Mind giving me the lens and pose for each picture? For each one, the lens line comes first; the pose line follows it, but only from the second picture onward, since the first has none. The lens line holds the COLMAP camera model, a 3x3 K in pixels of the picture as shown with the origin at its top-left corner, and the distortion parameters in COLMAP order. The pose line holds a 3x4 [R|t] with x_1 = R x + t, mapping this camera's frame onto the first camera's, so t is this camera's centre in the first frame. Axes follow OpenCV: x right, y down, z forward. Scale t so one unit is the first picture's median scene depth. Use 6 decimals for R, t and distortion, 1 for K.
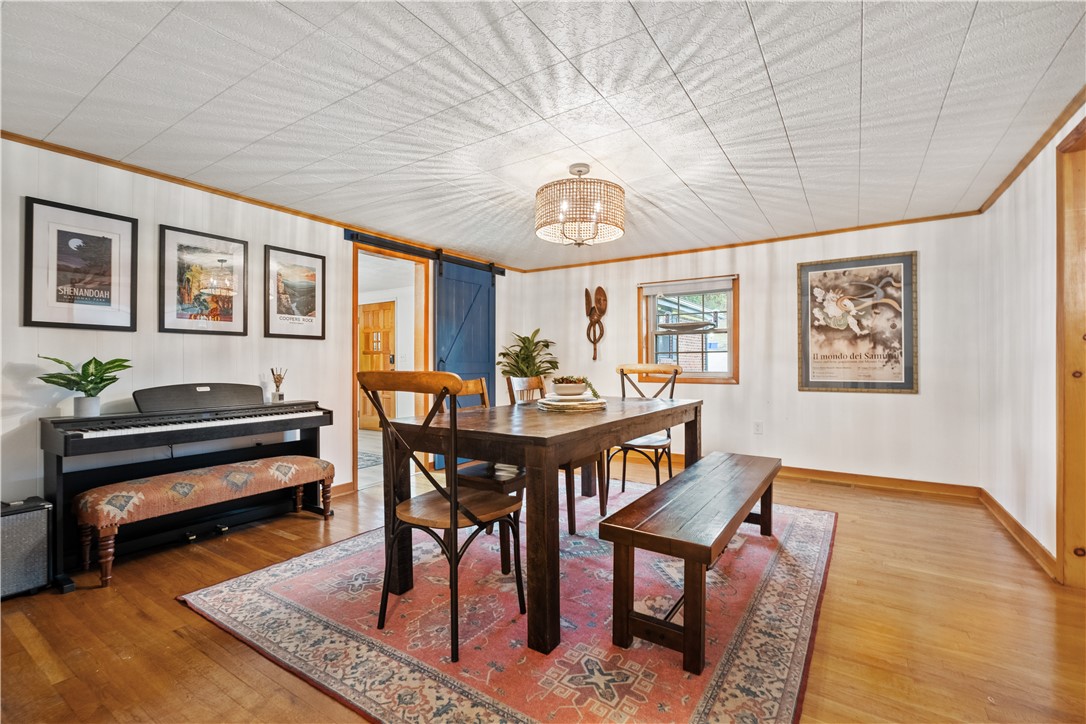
lens RADIAL K [[474.6, 0, 548.1], [0, 474.6, 362.4], [0, 0, 1]] dist [-0.001026, 0.000443]
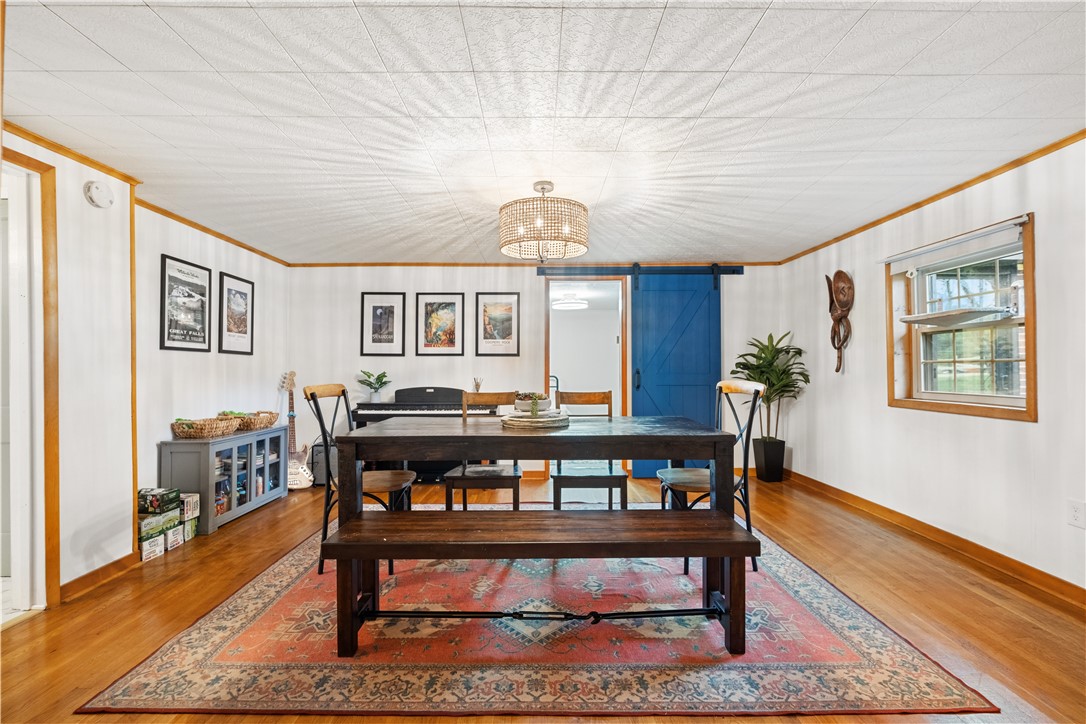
lens RADIAL K [[483.7, 0, 550.7], [0, 483.7, 362.5], [0, 0, 1]] dist [-0.004342, -0.001026]
pose [[0.558826, -0.006035, -0.829263, 0.808288], [0.000558, 0.999976, -0.006902, -0.025599], [0.829285, 0.003394, 0.558816, 0.391527]]
